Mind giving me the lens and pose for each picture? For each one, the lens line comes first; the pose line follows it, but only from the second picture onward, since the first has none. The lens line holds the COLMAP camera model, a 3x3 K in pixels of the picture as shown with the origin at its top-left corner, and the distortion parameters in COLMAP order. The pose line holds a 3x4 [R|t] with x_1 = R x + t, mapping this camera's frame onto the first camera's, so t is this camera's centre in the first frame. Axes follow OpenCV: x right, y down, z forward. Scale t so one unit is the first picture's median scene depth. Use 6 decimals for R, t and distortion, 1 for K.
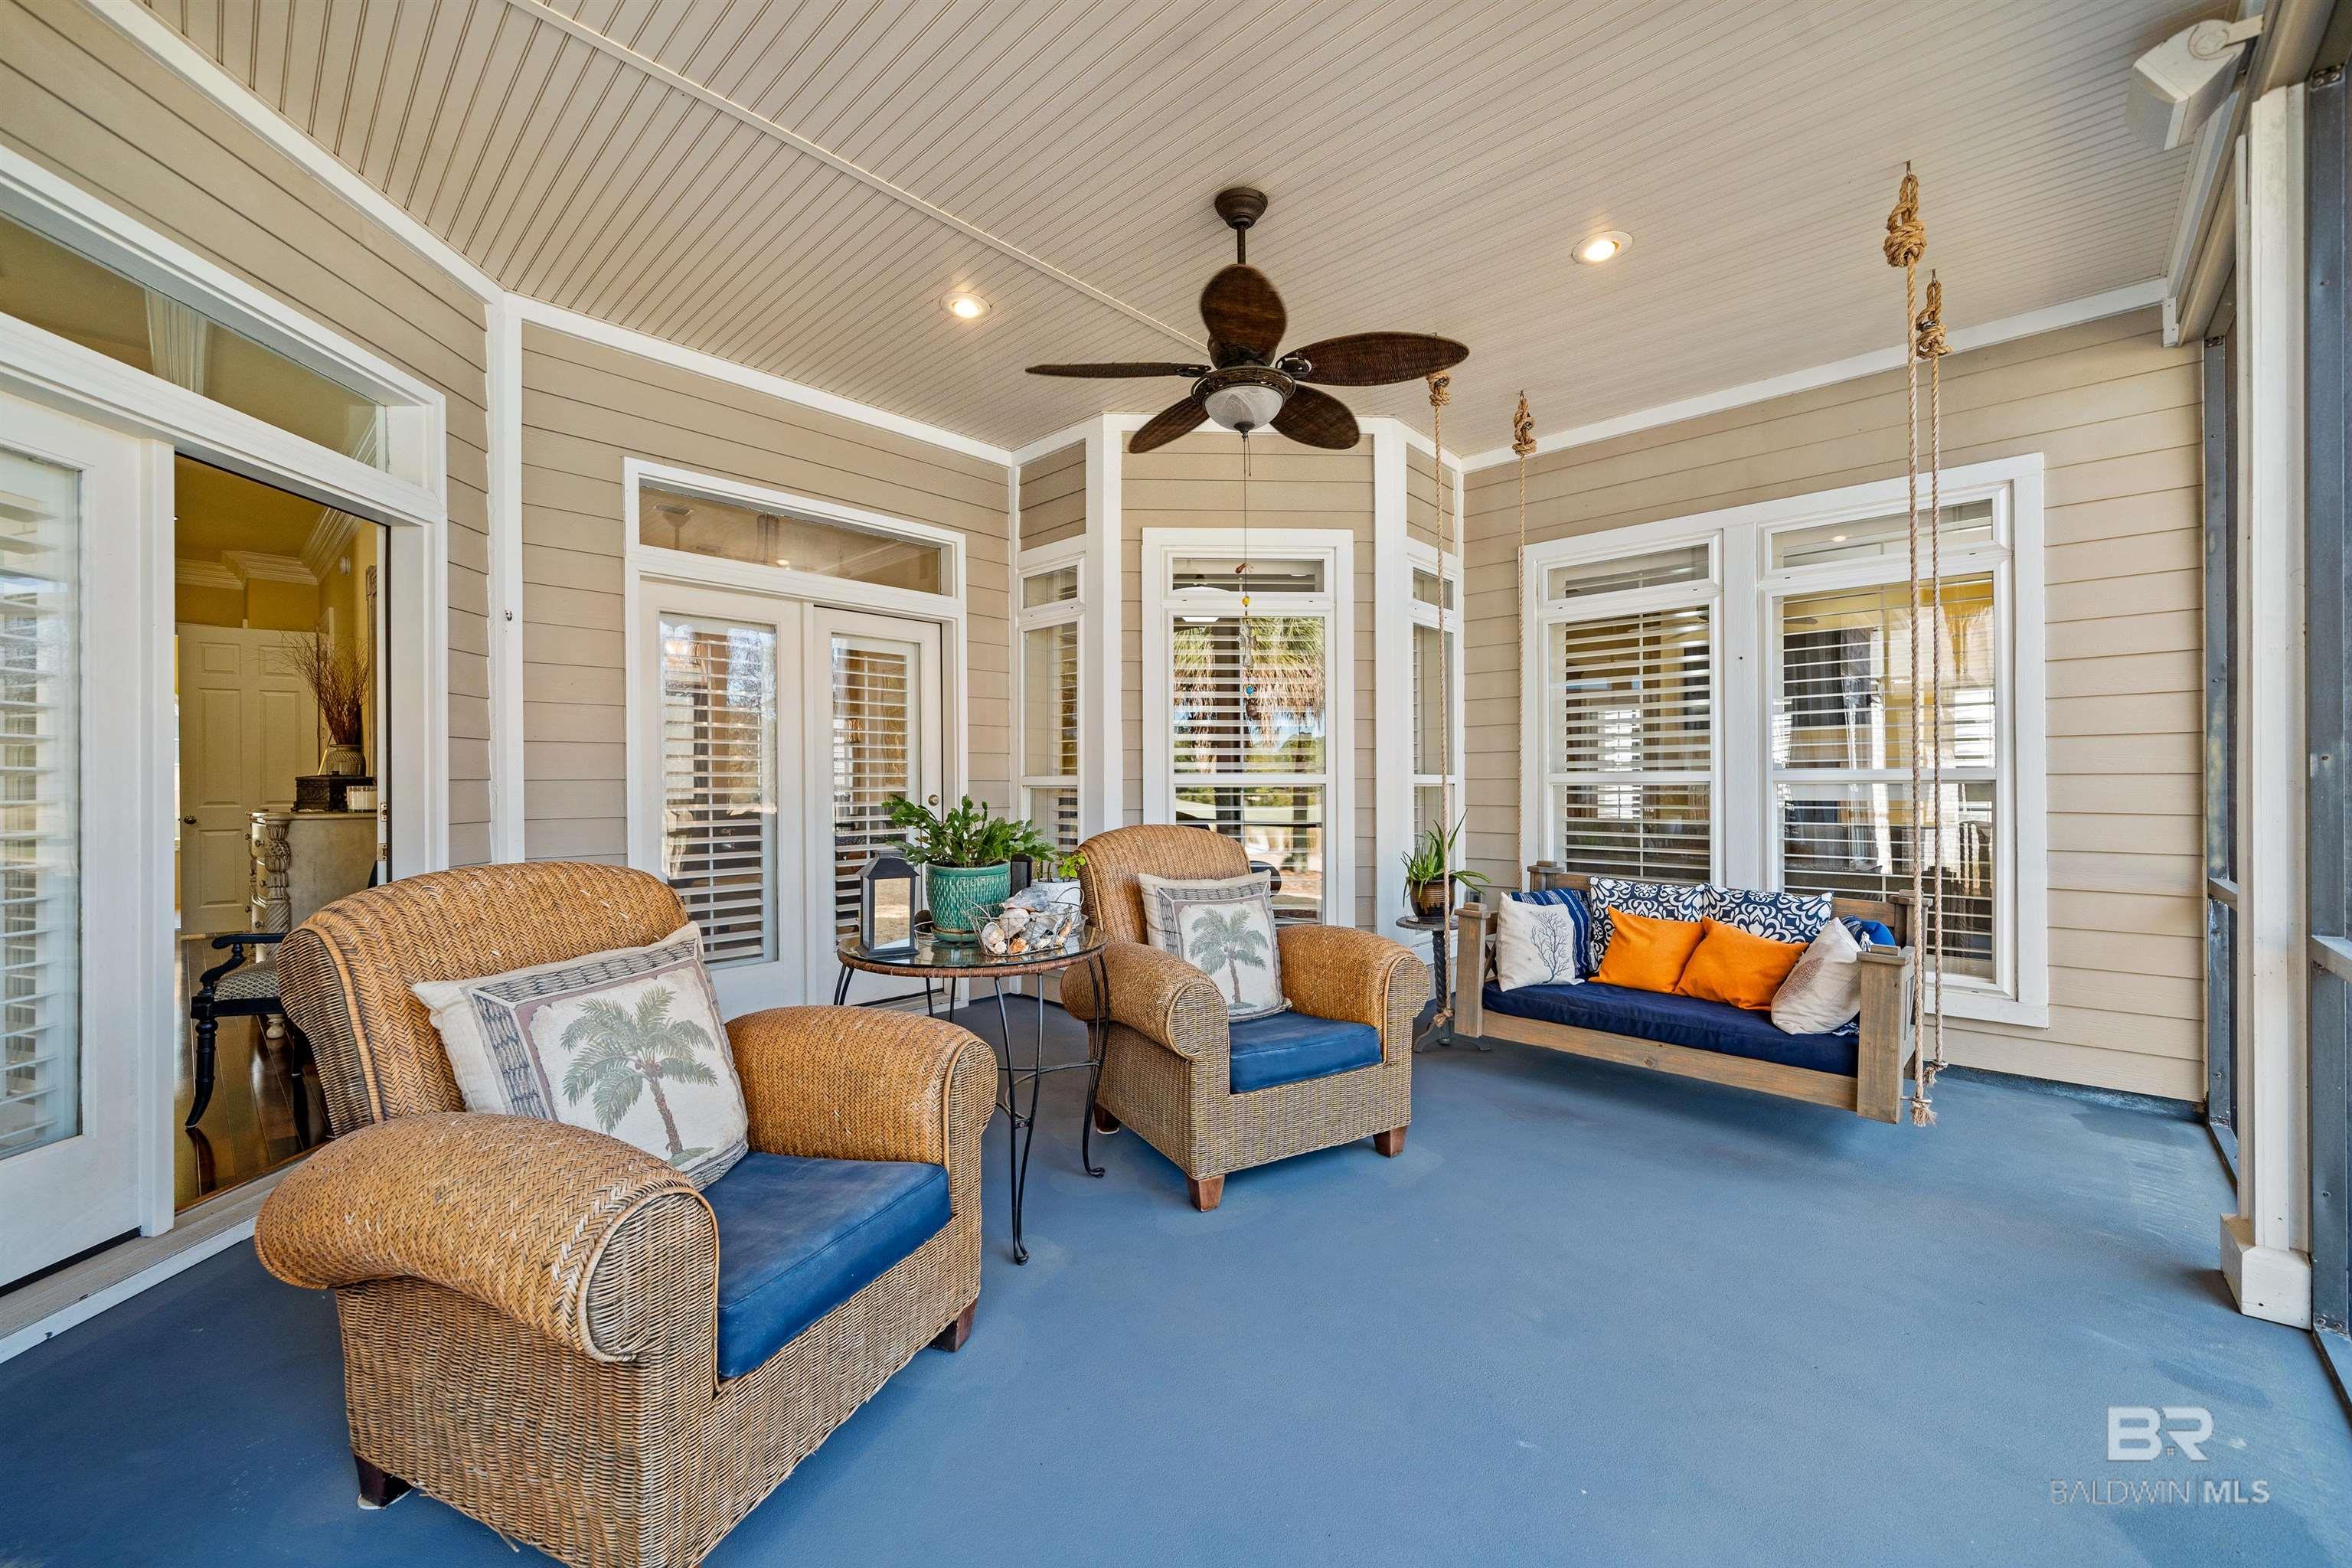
lens RADIAL K [[923.9, 0, 1181.3], [0, 923.9, 779.2], [0, 0, 1]] dist [-0.000870, -0.000330]
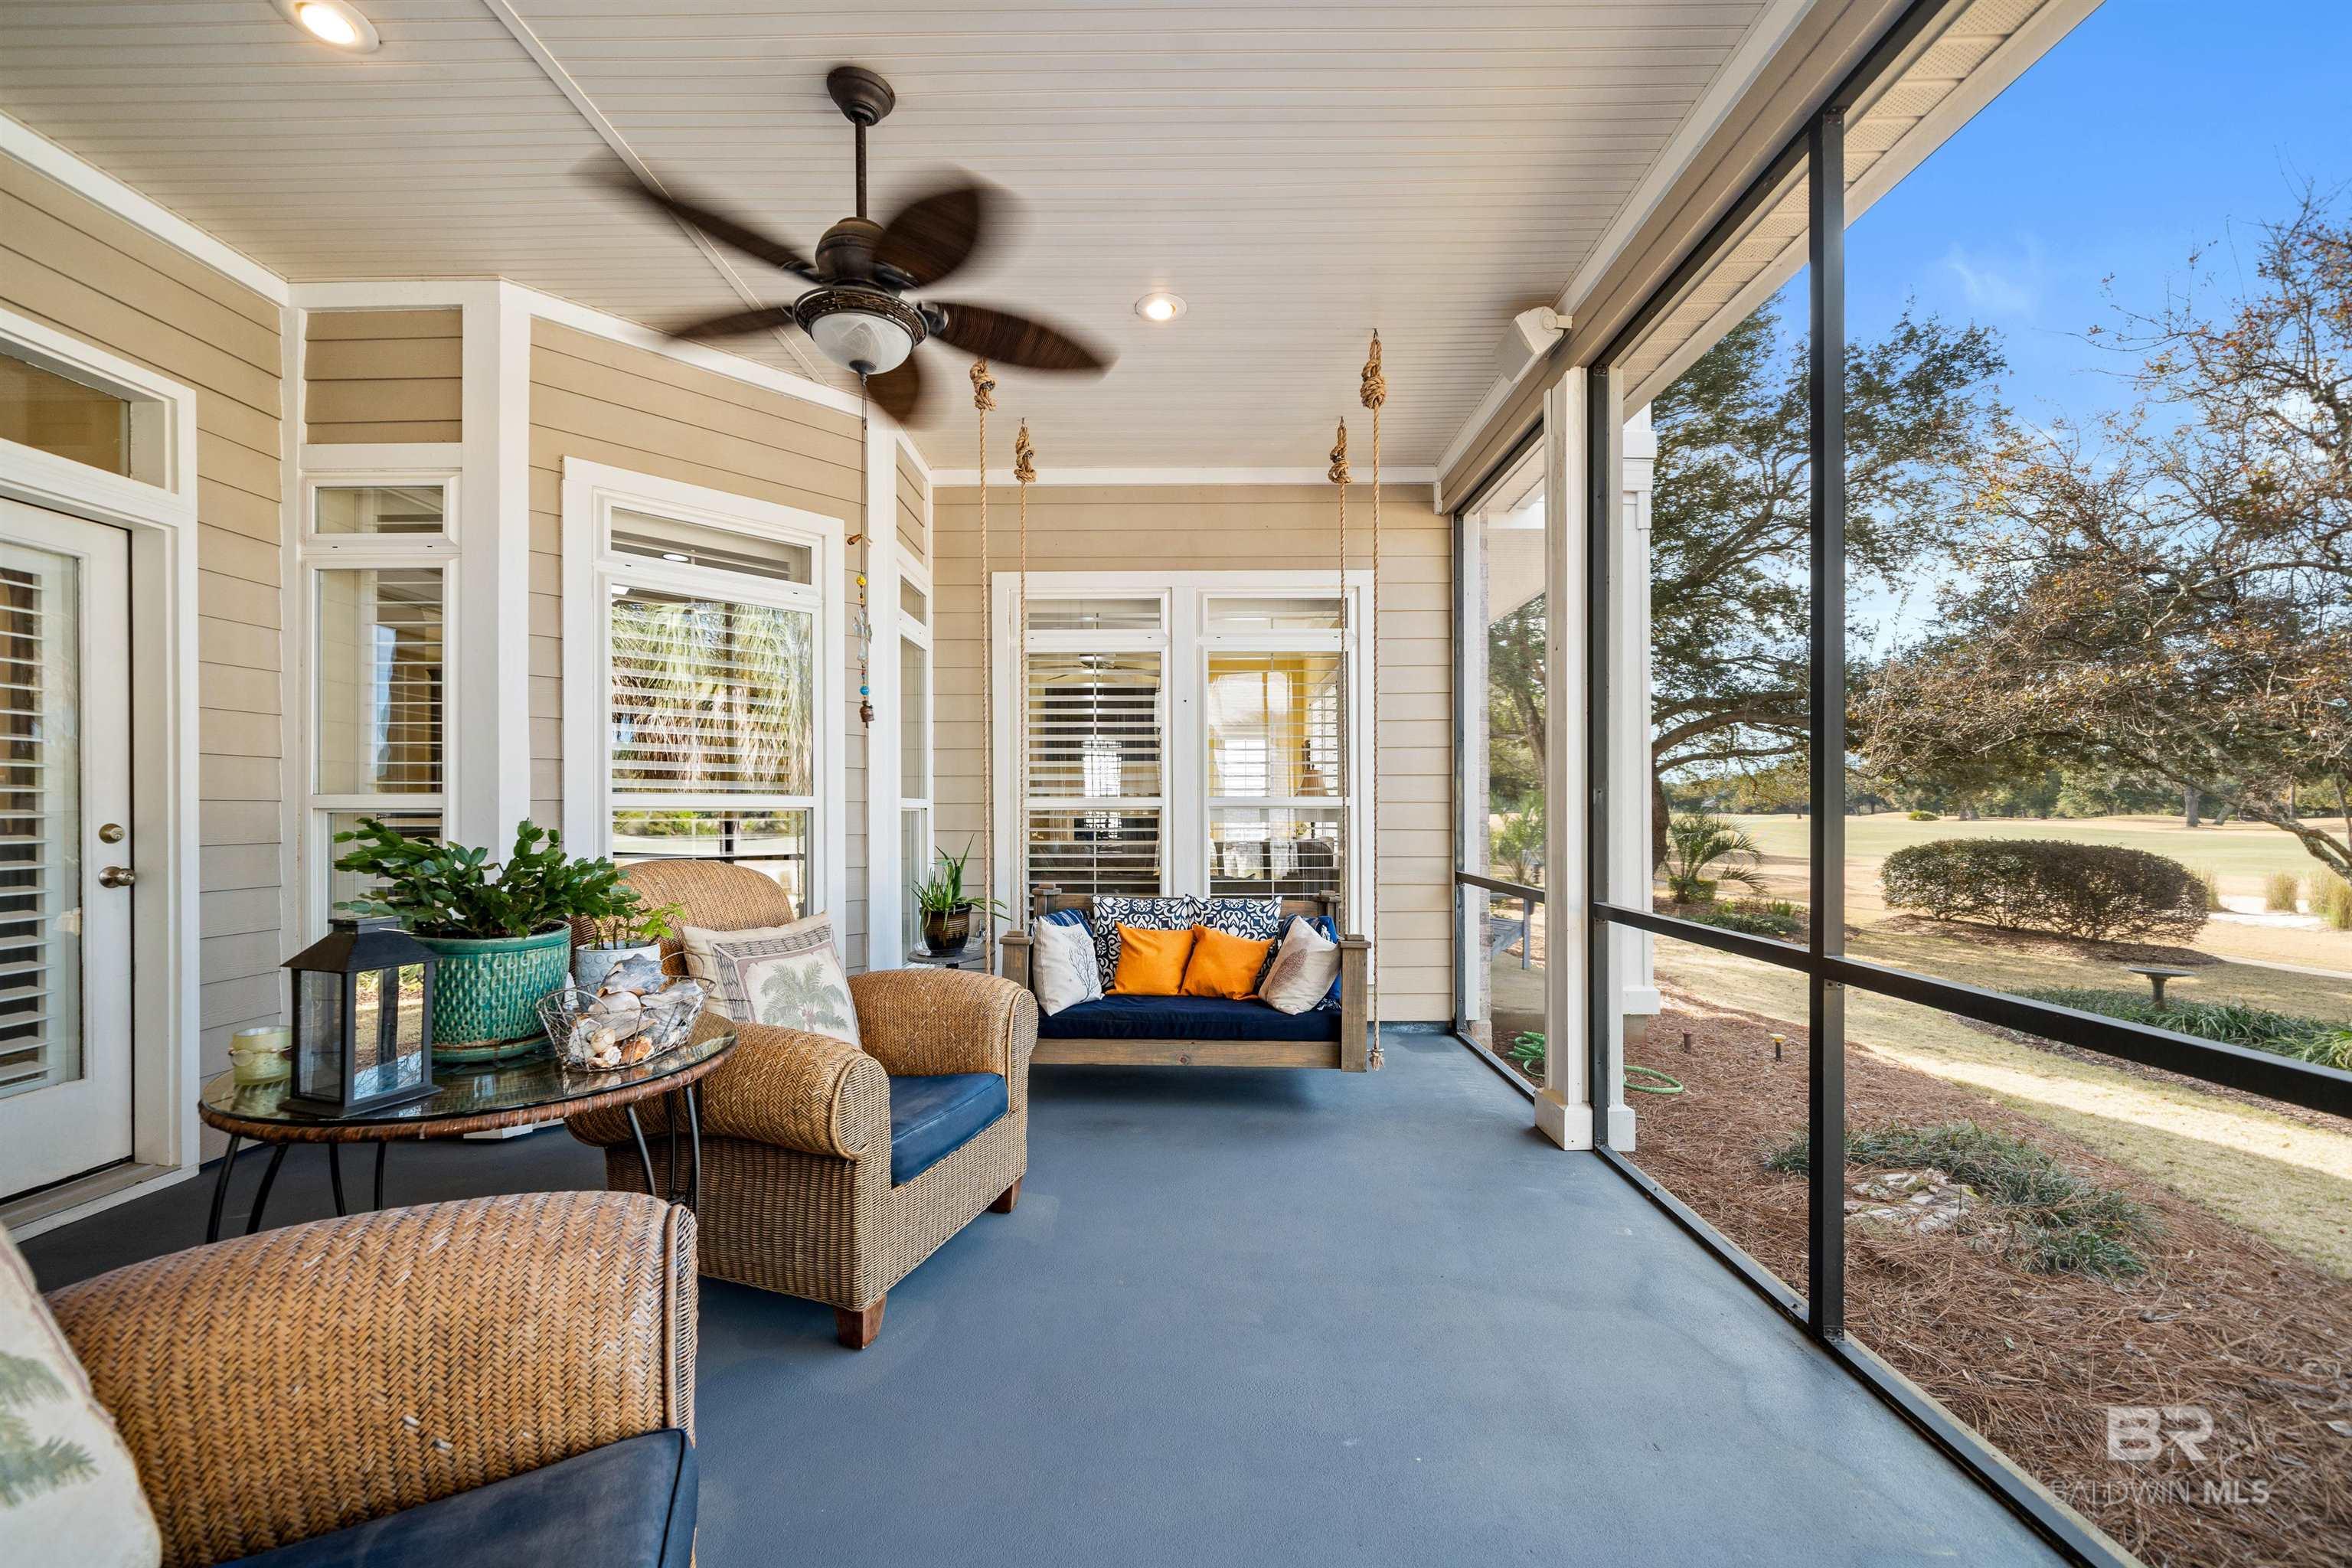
lens RADIAL K [[923.9, 0, 1174.2], [0, 923.9, 804.1], [0, 0, 1]] dist [-0.000870, -0.000330]
pose [[0.740113, 0.006290, 0.672454, -0.221719], [-0.004575, 0.999980, -0.004319, 0.005224], [-0.672467, 0.000120, 0.740127, 0.171883]]
